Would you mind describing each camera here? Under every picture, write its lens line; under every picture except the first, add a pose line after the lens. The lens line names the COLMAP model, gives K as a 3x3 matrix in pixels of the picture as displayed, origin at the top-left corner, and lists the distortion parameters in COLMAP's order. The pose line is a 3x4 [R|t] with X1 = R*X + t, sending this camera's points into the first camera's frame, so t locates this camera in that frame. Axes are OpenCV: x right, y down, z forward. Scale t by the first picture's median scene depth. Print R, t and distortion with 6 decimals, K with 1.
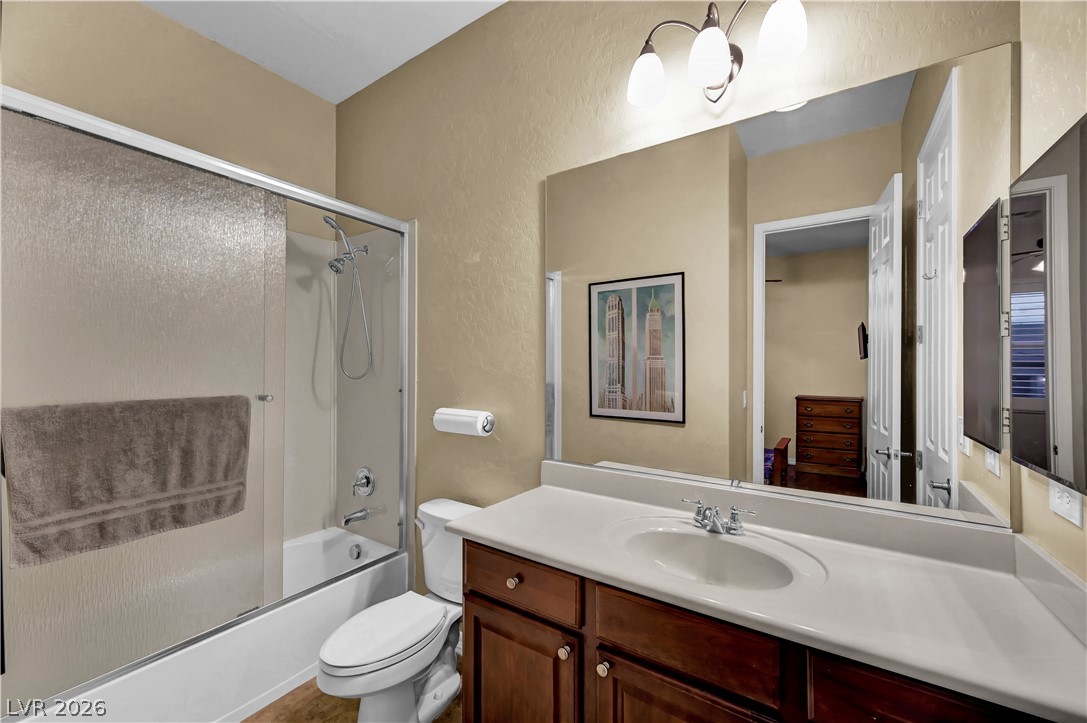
lens RADIAL K [[428.9, 0, 542.4], [0, 428.9, 362.8], [0, 0, 1]] dist [-0.000657, 0.000455]
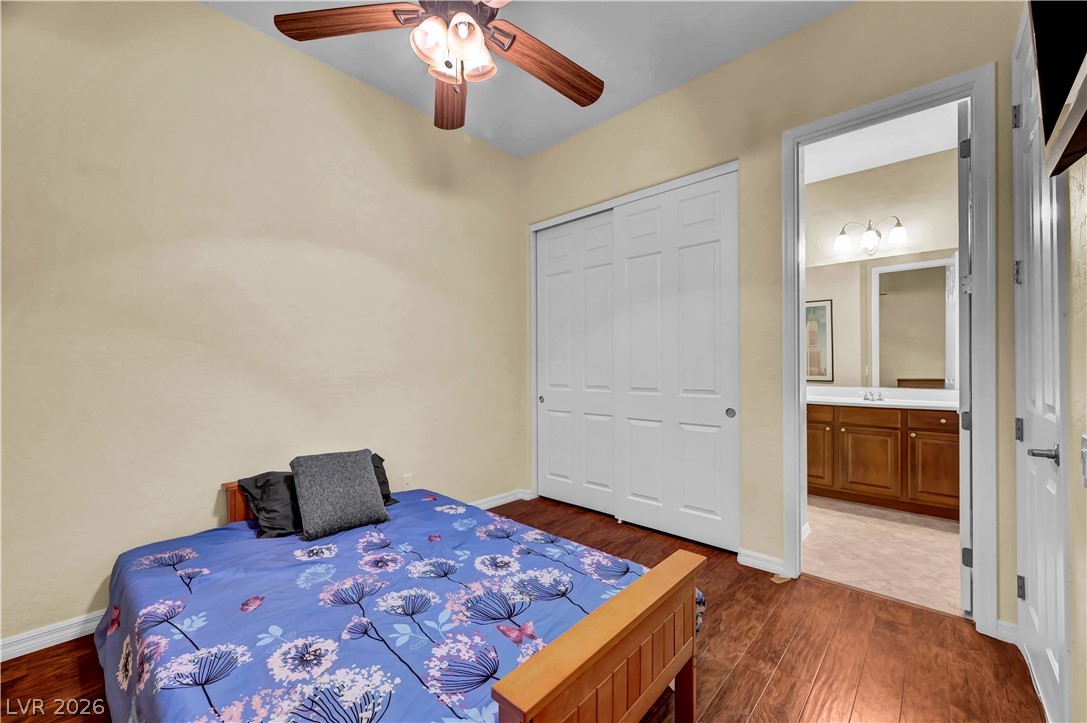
lens RADIAL K [[428.9, 0, 545.7], [0, 428.9, 360.0], [0, 0, 1]] dist [-0.000657, 0.000455]
pose [[0.989013, -0.003793, -0.147781, -0.605097], [0.001881, 0.999913, -0.013079, 0.069588], [0.147818, 0.012658, 0.988934, -0.984809]]
